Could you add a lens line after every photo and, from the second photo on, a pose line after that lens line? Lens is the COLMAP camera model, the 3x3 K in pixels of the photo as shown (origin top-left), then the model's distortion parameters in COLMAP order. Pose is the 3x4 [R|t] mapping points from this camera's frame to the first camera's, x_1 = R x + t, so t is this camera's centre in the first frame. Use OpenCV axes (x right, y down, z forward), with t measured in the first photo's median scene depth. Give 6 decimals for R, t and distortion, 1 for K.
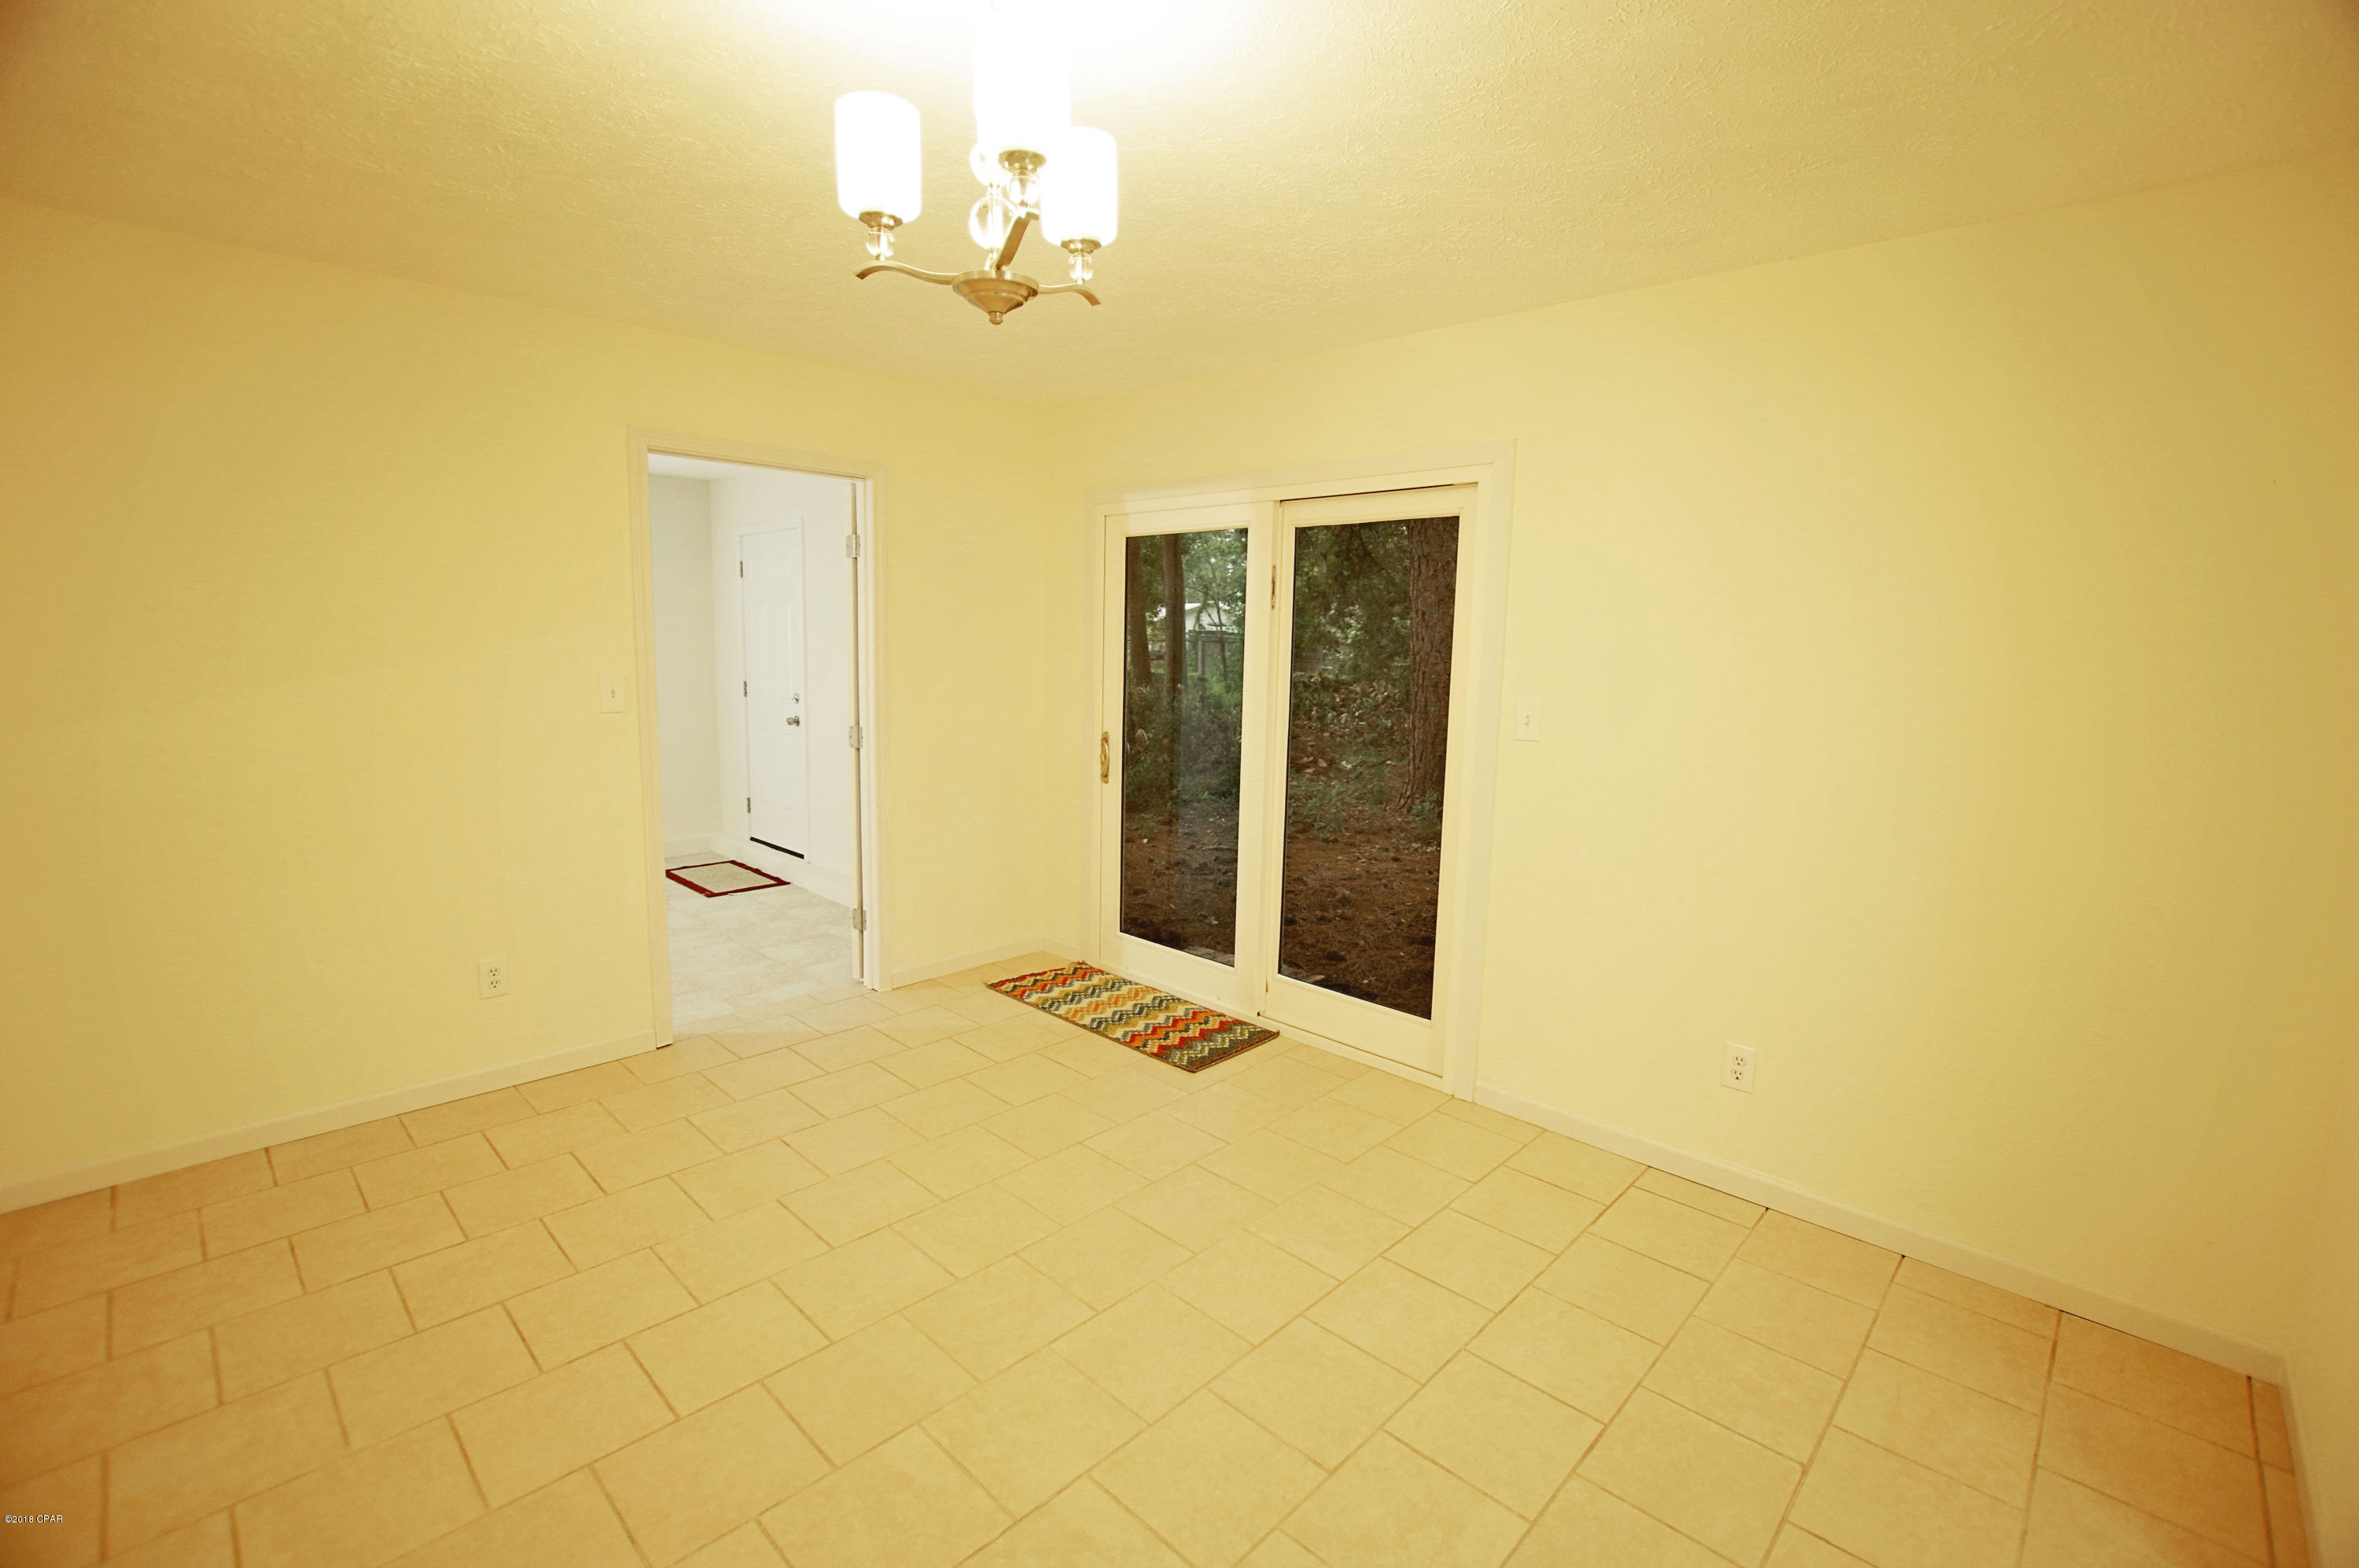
lens RADIAL K [[1040.5, 0, 1193.4], [0, 1040.5, 786.2], [0, 0, 1]] dist [-0.042792, 0.008075]
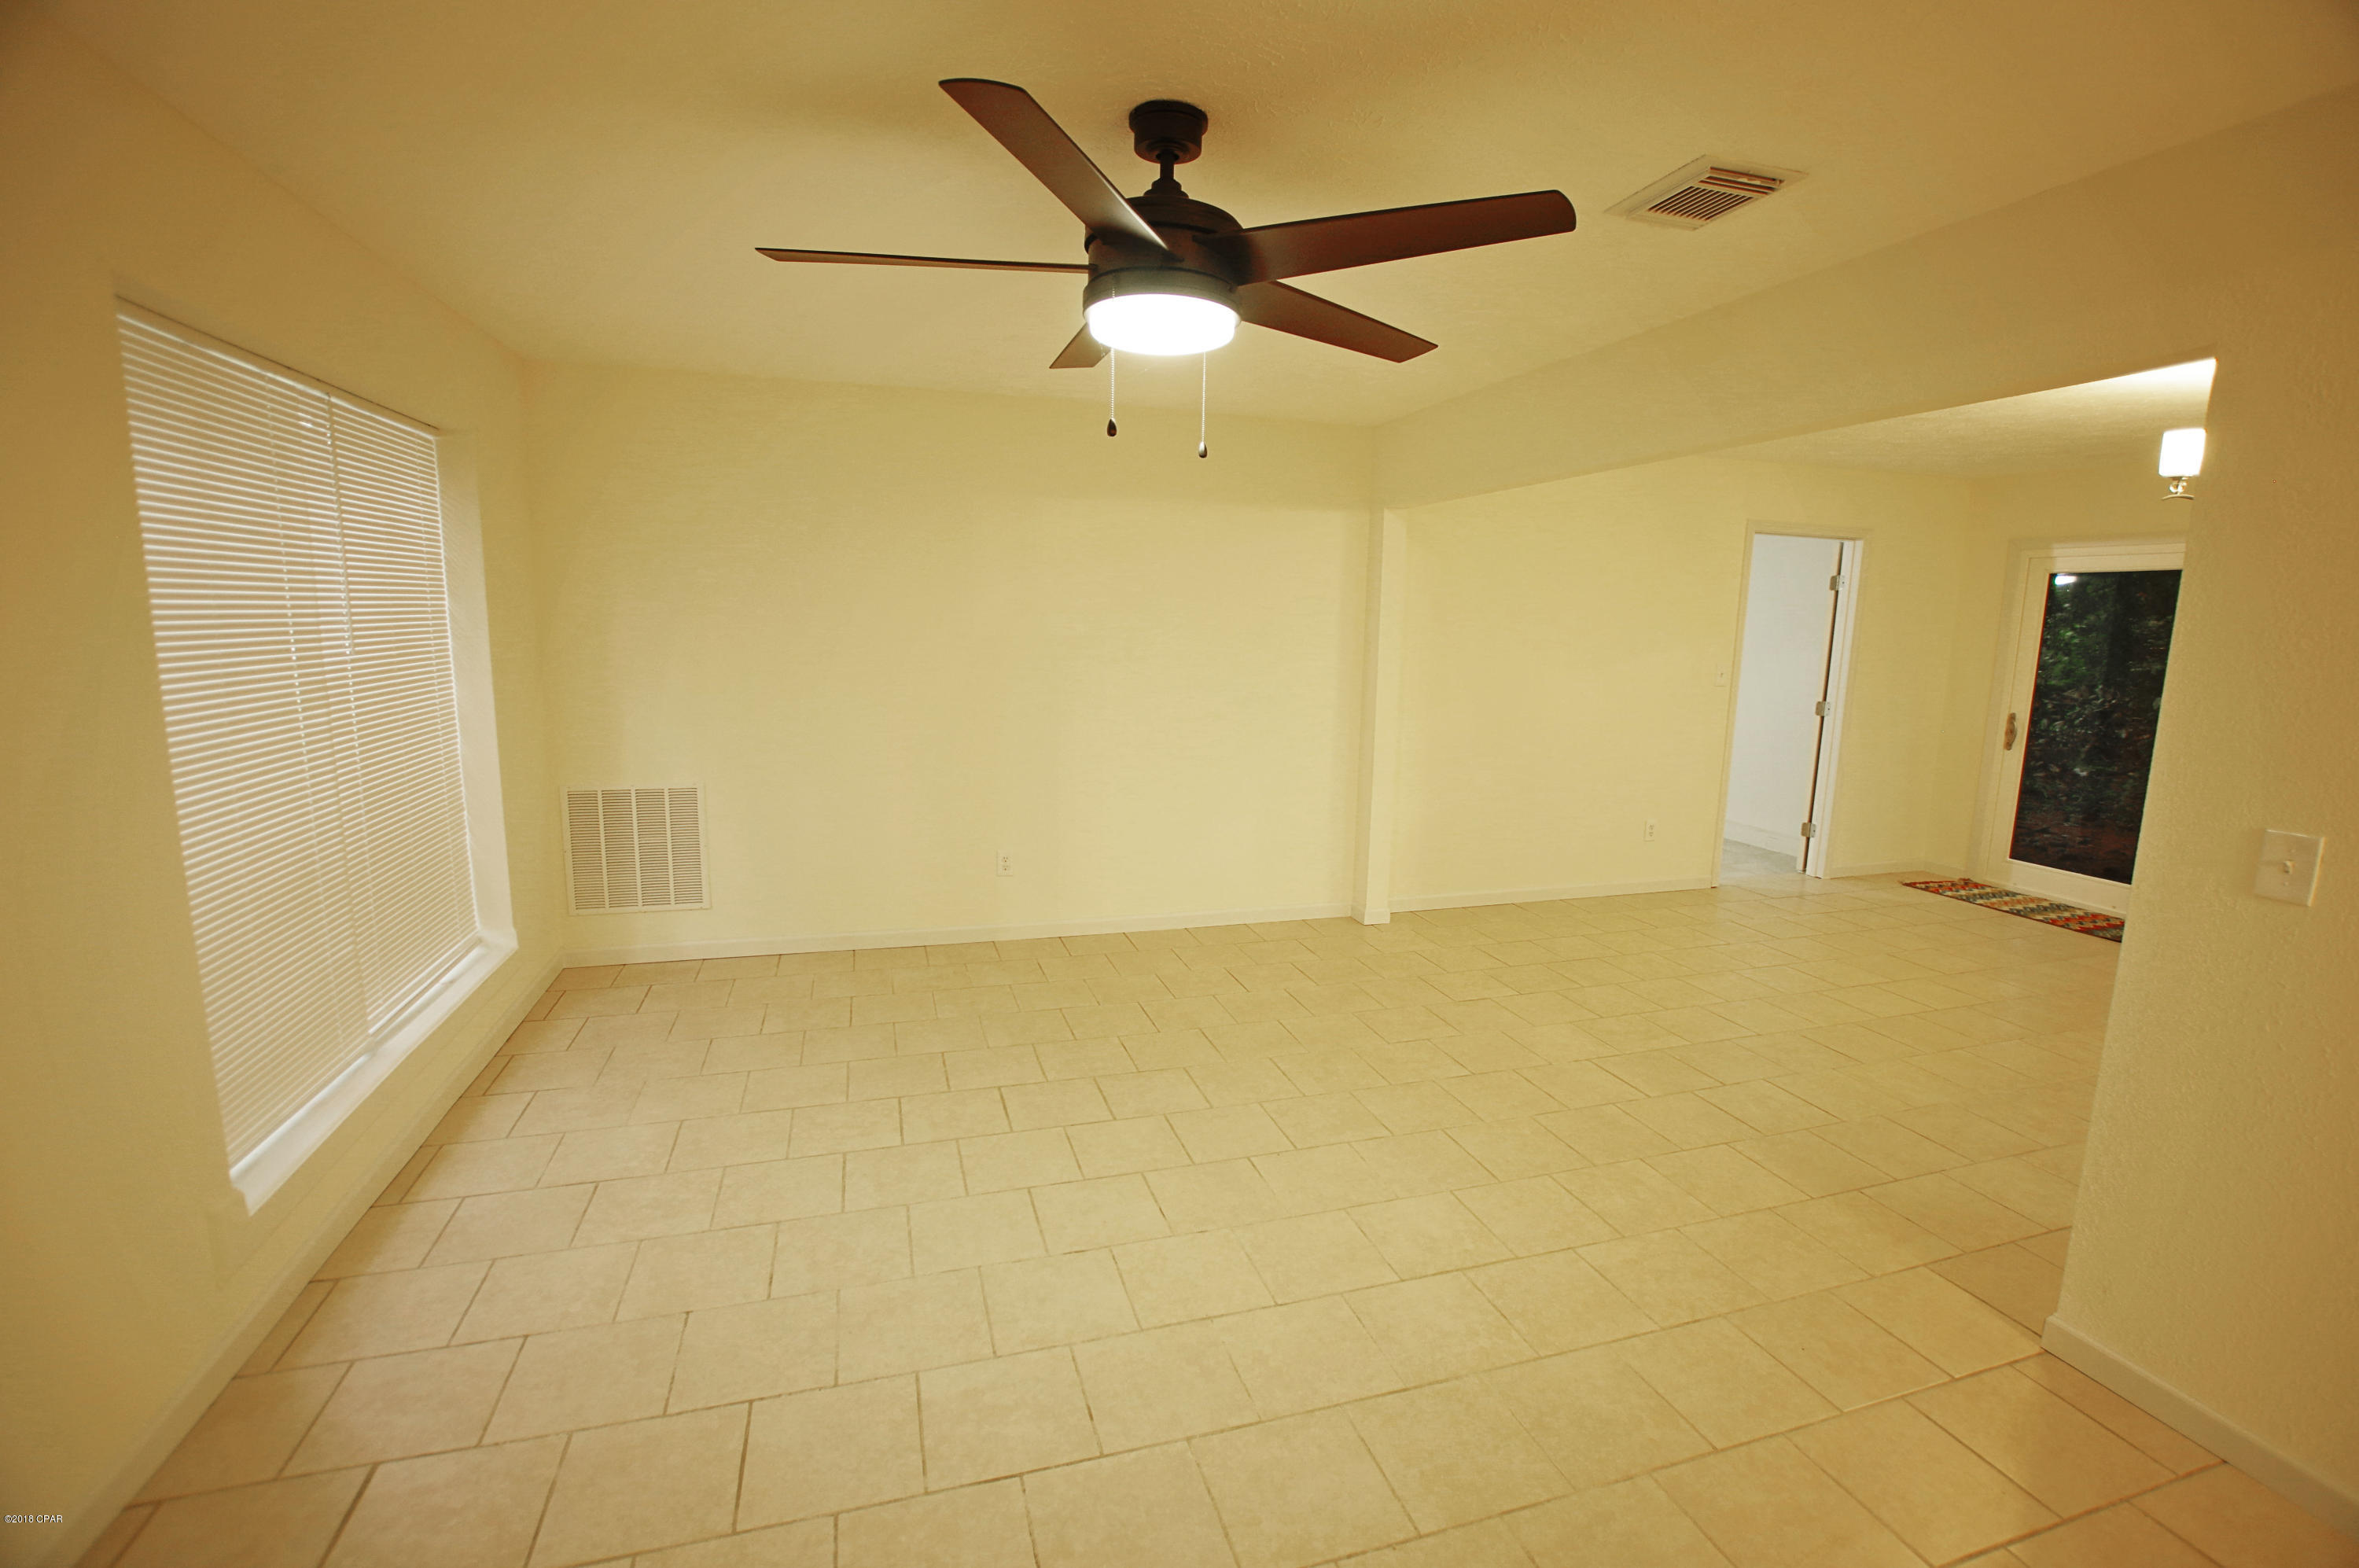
lens RADIAL K [[1040.5, 0, 1193.4], [0, 1040.5, 786.2], [0, 0, 1]] dist [-0.042792, 0.008075]
pose [[0.872015, 0.067506, -0.484803, -0.375580], [-0.066002, 0.997615, 0.020194, 0.090763], [0.485010, 0.014388, 0.874390, -0.719228]]
